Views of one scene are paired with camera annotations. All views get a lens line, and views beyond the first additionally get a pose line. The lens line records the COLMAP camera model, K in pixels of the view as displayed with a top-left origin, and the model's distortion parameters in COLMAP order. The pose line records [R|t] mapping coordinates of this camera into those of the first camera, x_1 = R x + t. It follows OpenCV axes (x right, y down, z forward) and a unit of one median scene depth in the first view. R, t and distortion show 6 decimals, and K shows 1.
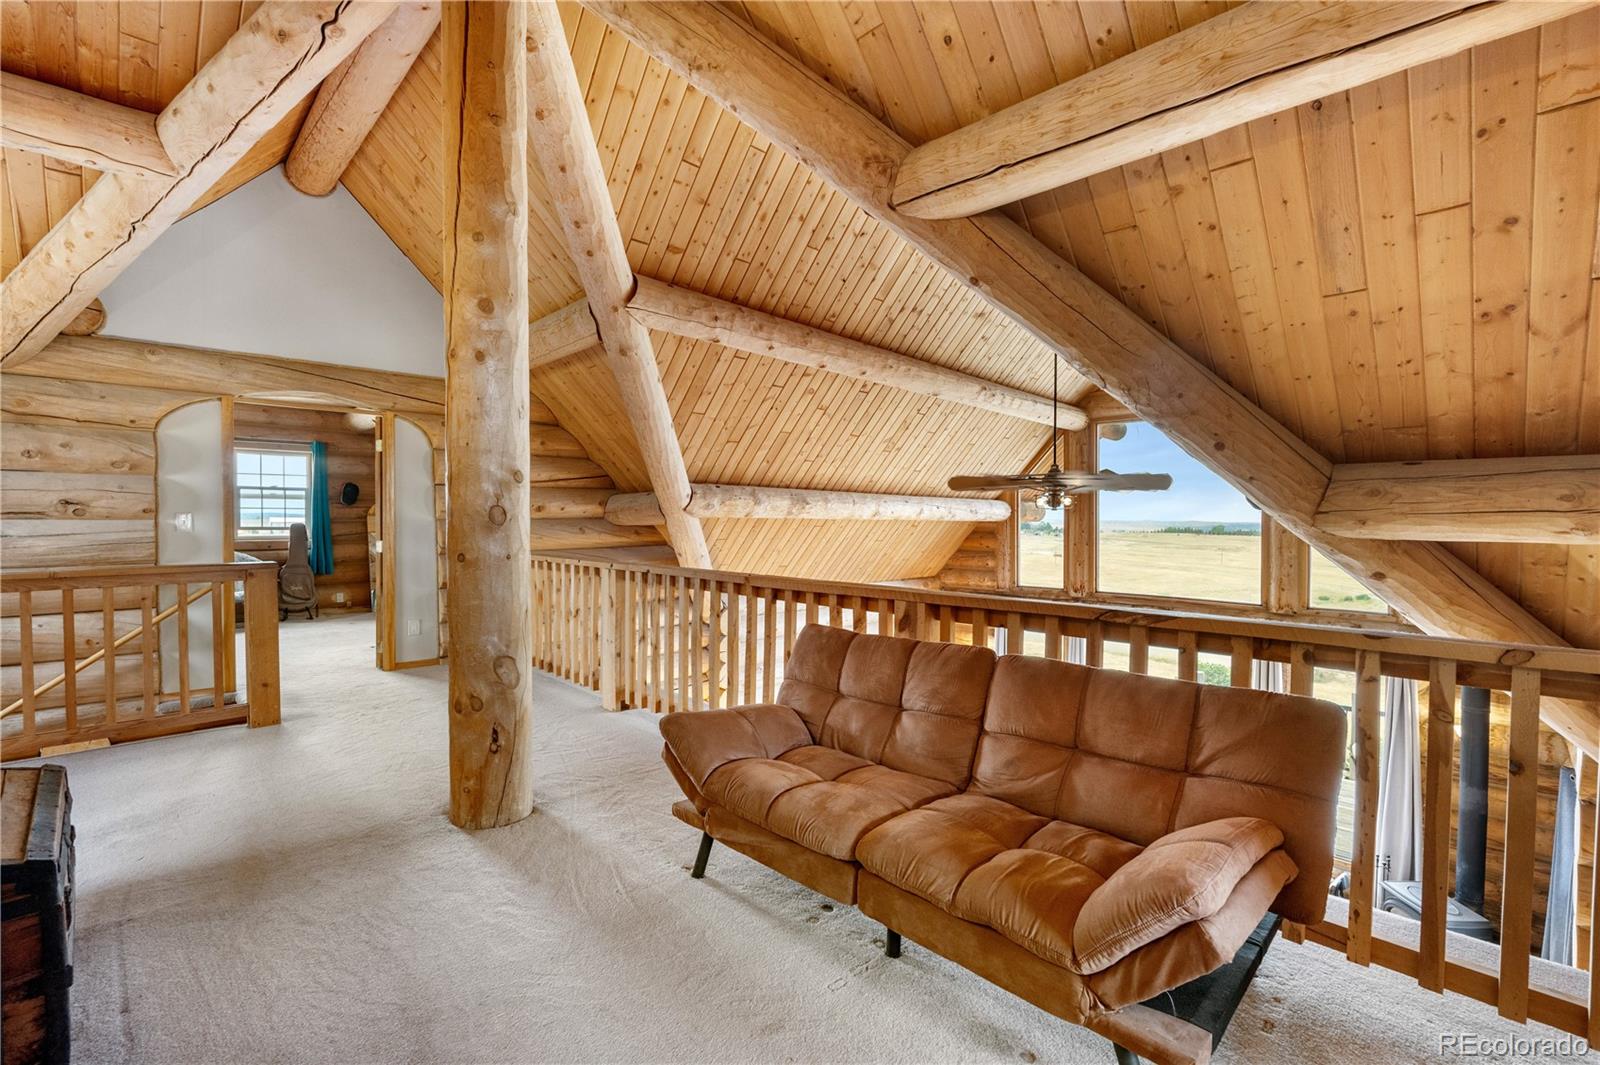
lens RADIAL K [[705.4, 0, 801.9], [0, 705.4, 538.7], [0, 0, 1]] dist [-0.011857, 0.004711]
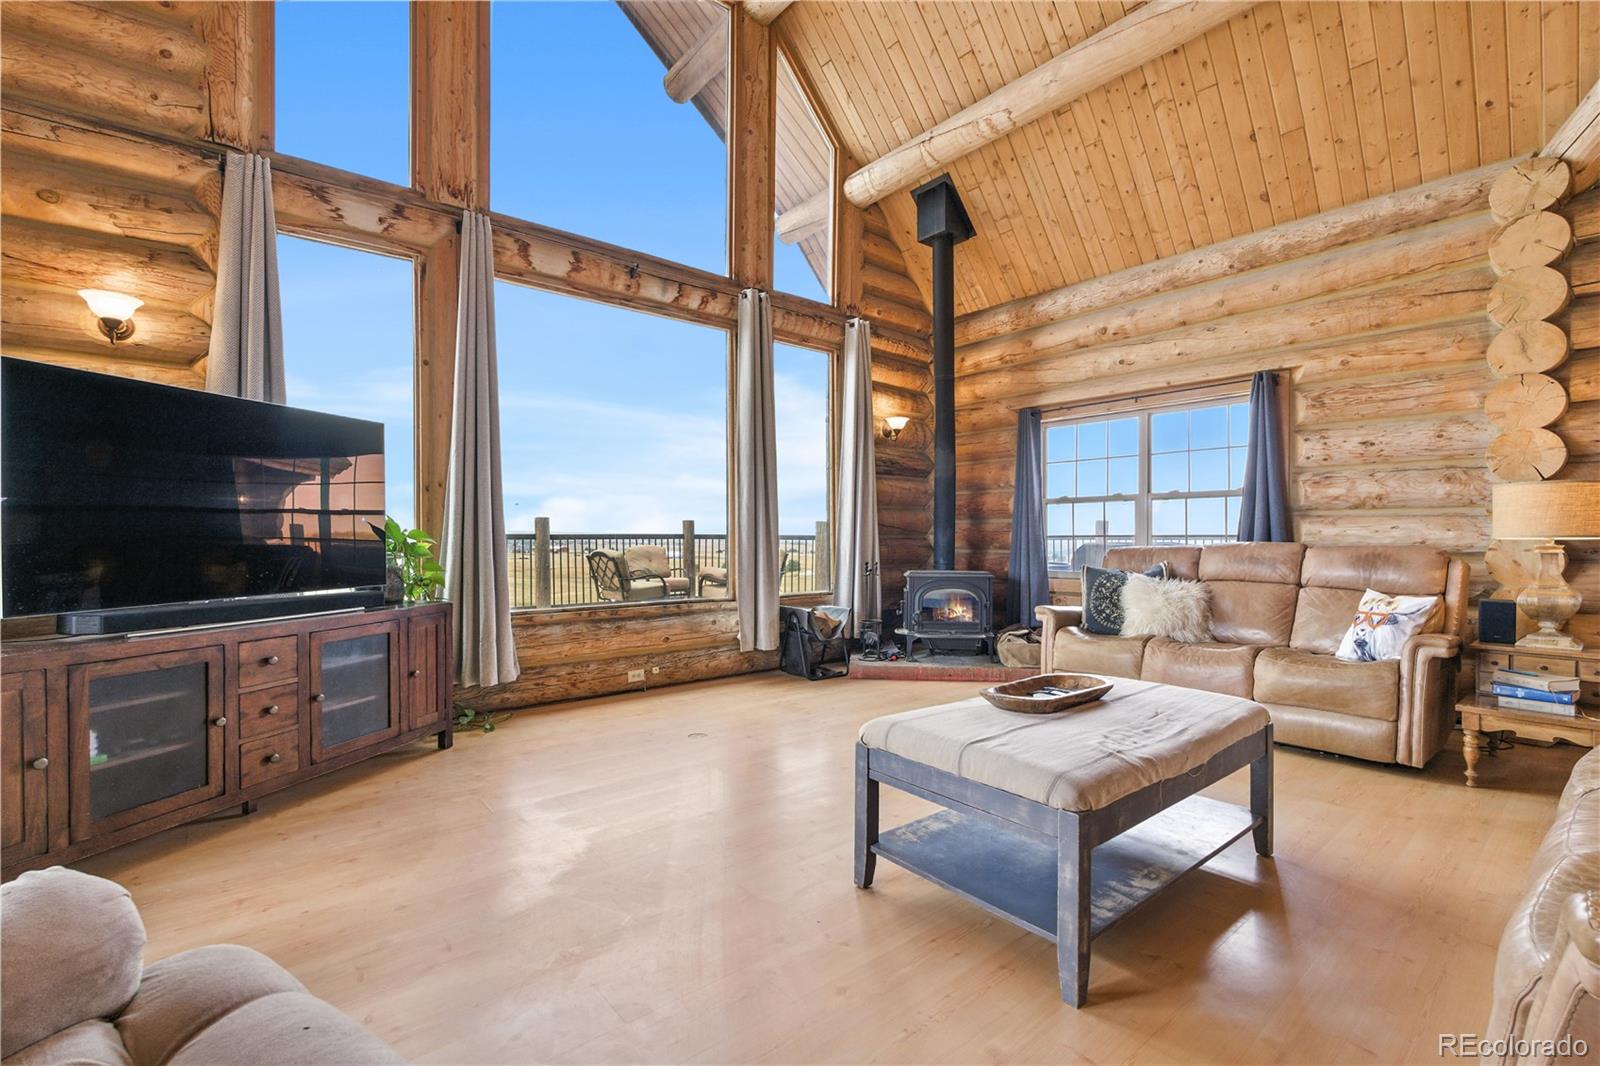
lens RADIAL K [[705.4, 0, 801.9], [0, 705.4, 539.2], [0, 0, 1]] dist [-0.011857, 0.004711]
pose [[0.087732, -0.009321, 0.996101, -0.053509], [0.026461, 0.999625, 0.007024, 0.306929], [-0.995793, 0.025741, 0.087945, 0.745358]]
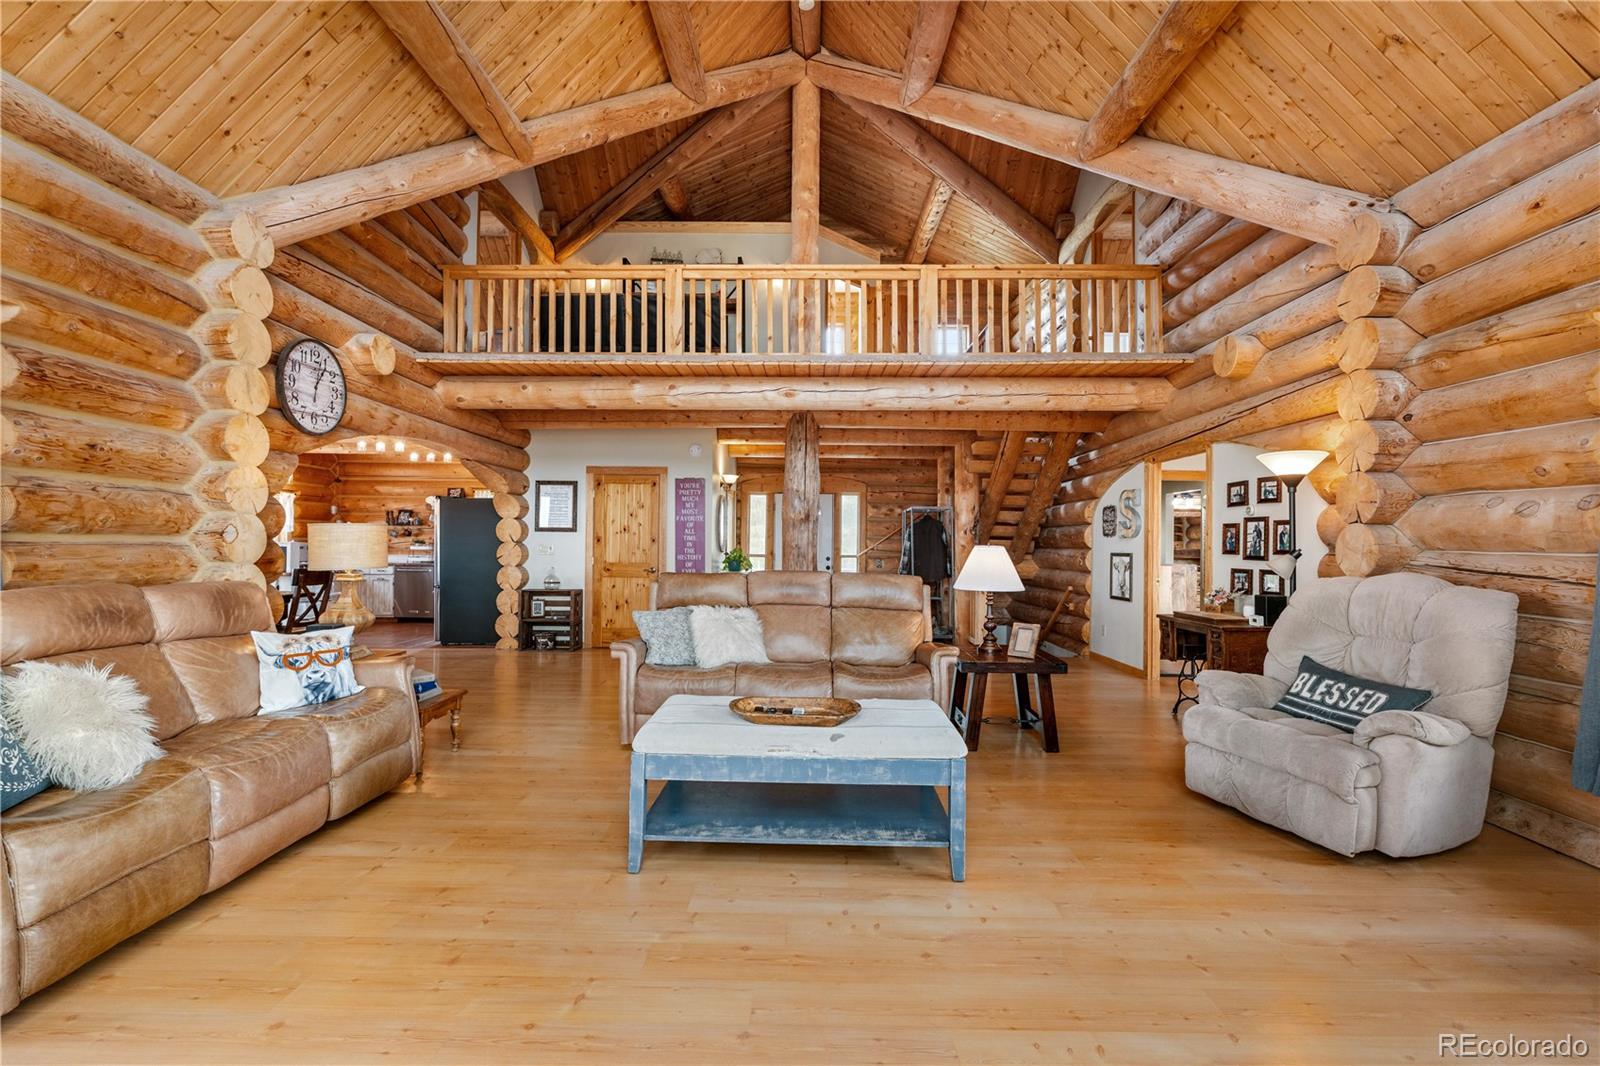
lens RADIAL K [[697.3, 0, 800.0], [0, 697.3, 533.0], [0, 0, 1]] dist [-0.010666, 0.003766]
pose [[-0.710709, -0.021892, -0.703145, 0.451885], [-0.031915, 0.999490, 0.001140, 0.287159], [0.702761, 0.023251, -0.711046, 0.907020]]
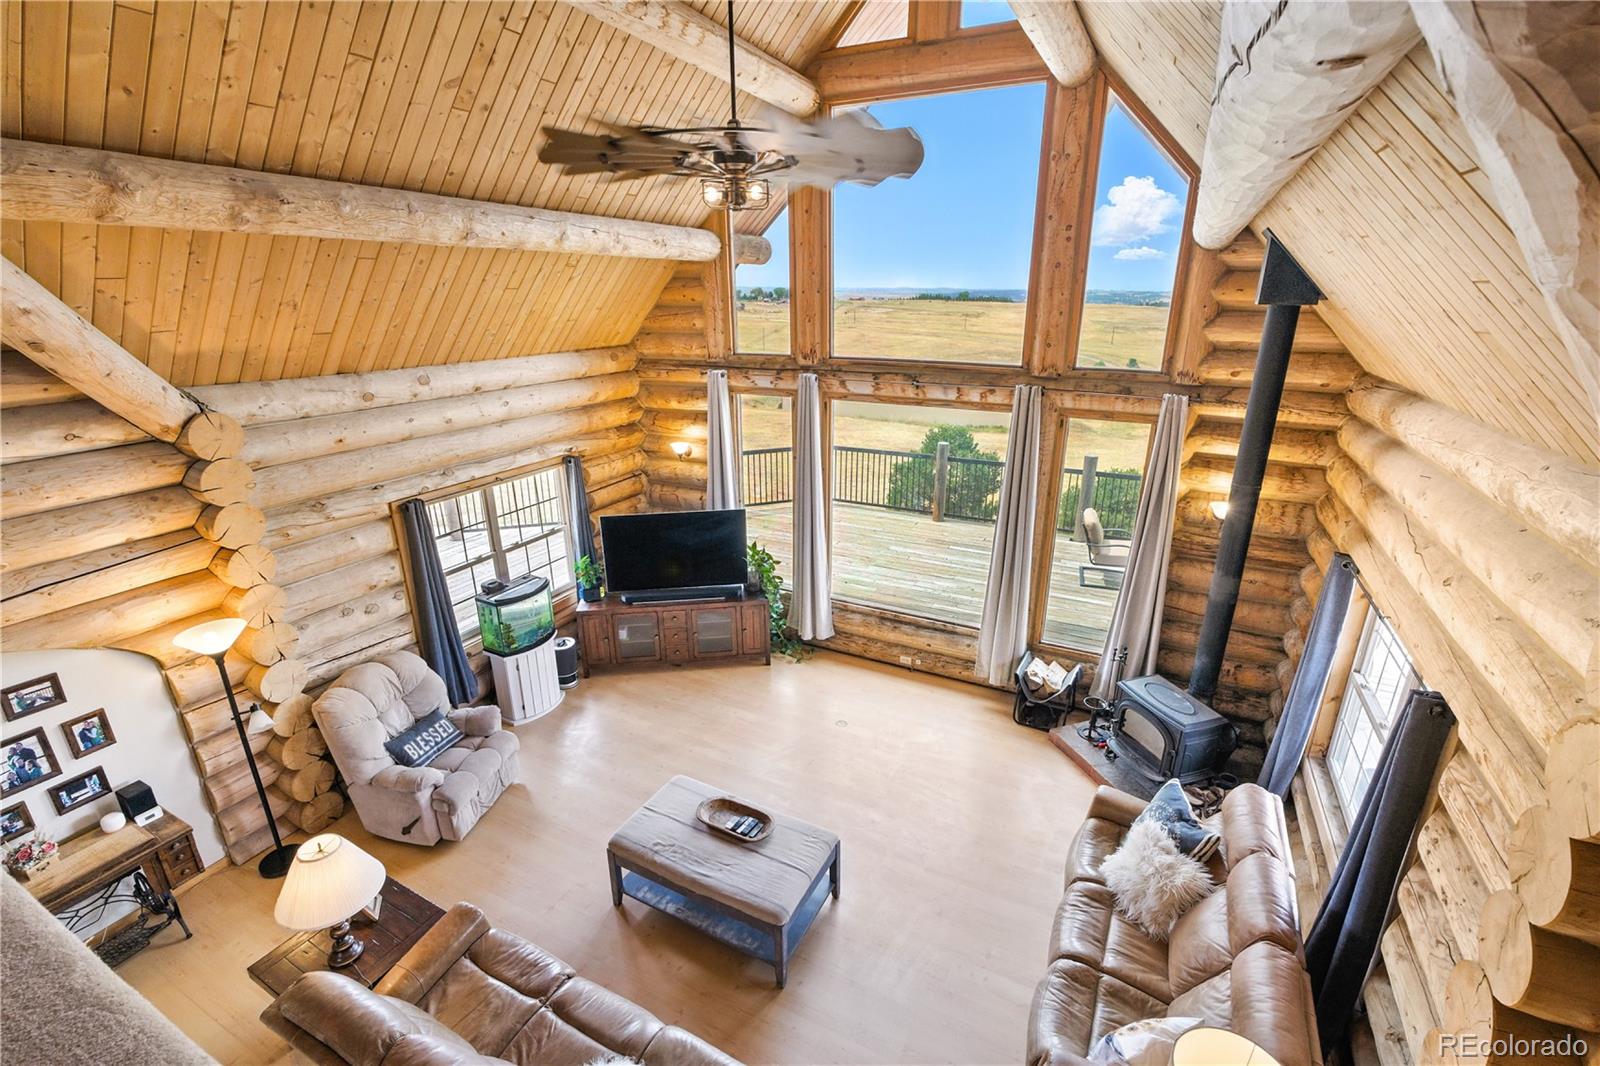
lens RADIAL K [[705.4, 0, 801.9], [0, 705.4, 539.2], [0, 0, 1]] dist [-0.011857, 0.004711]
pose [[0.948998, -0.114089, 0.293917, 0.143207], [0.016926, 0.949323, 0.313846, 0.022419], [-0.314828, -0.292864, 0.902837, 0.266103]]
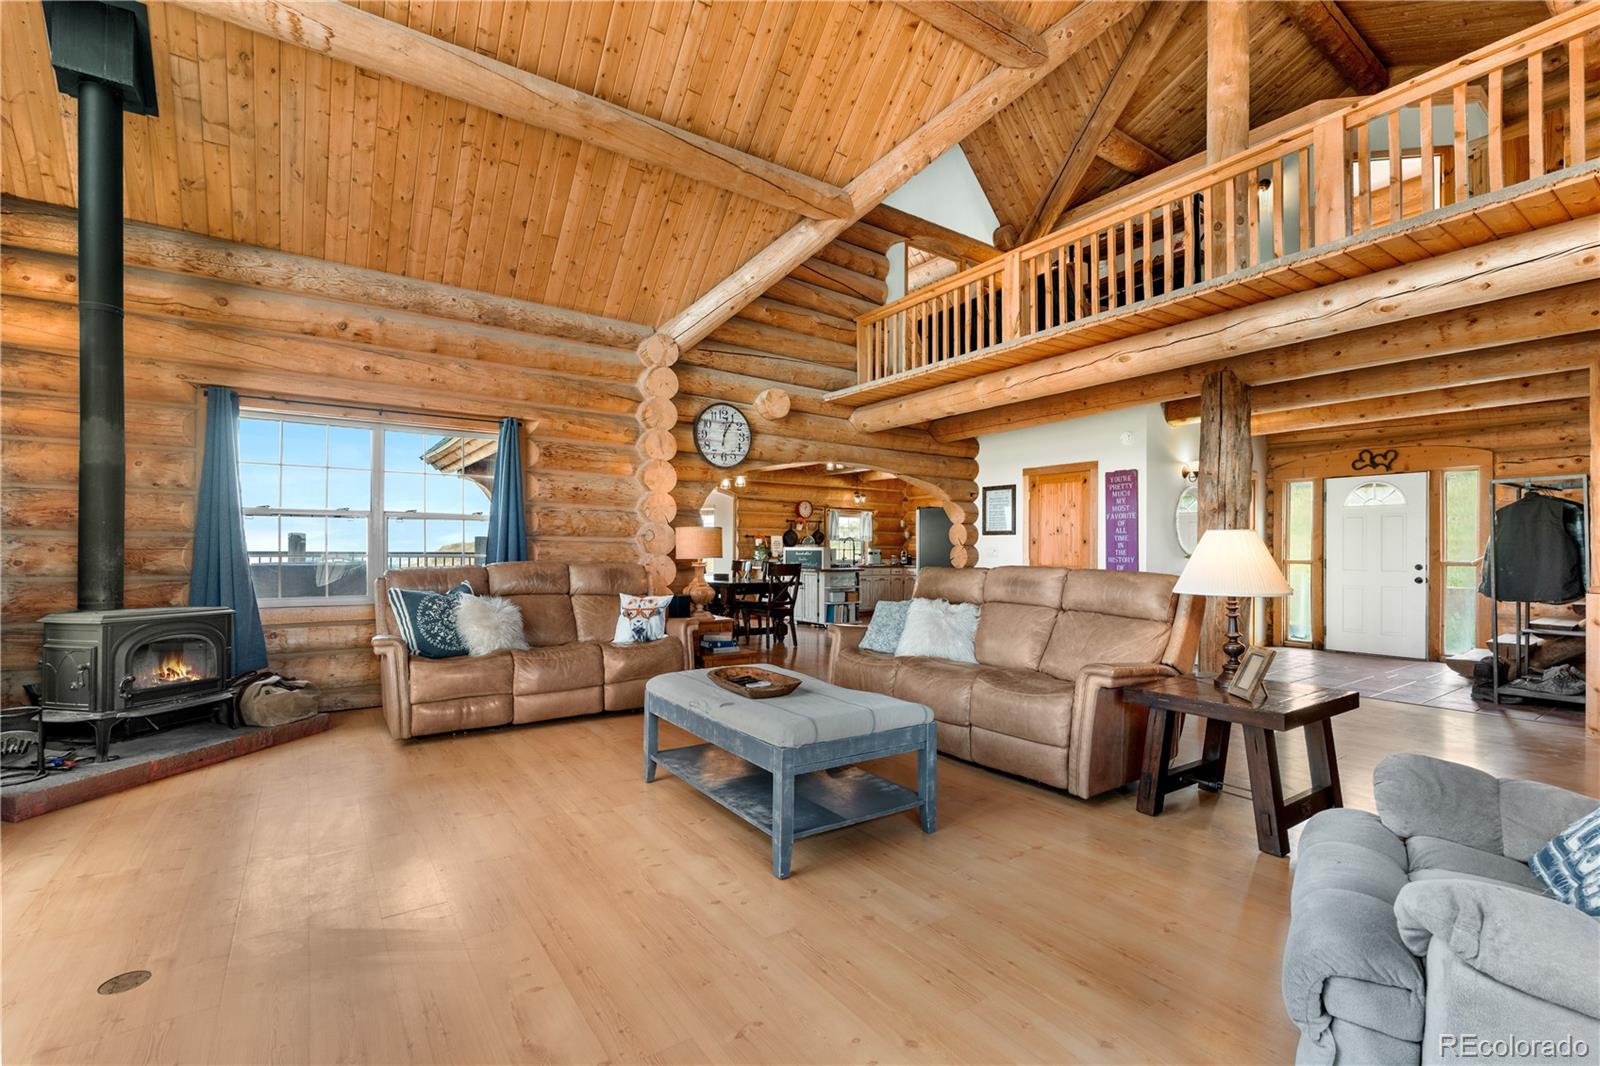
lens RADIAL K [[705.4, 0, 801.9], [0, 705.4, 539.2], [0, 0, 1]] dist [-0.011857, 0.004711]
pose [[-0.986395, -0.006790, 0.164251, 0.142282], [-0.005413, 0.999946, 0.008831, 0.295577], [-0.164302, 0.007822, -0.986379, 1.020768]]
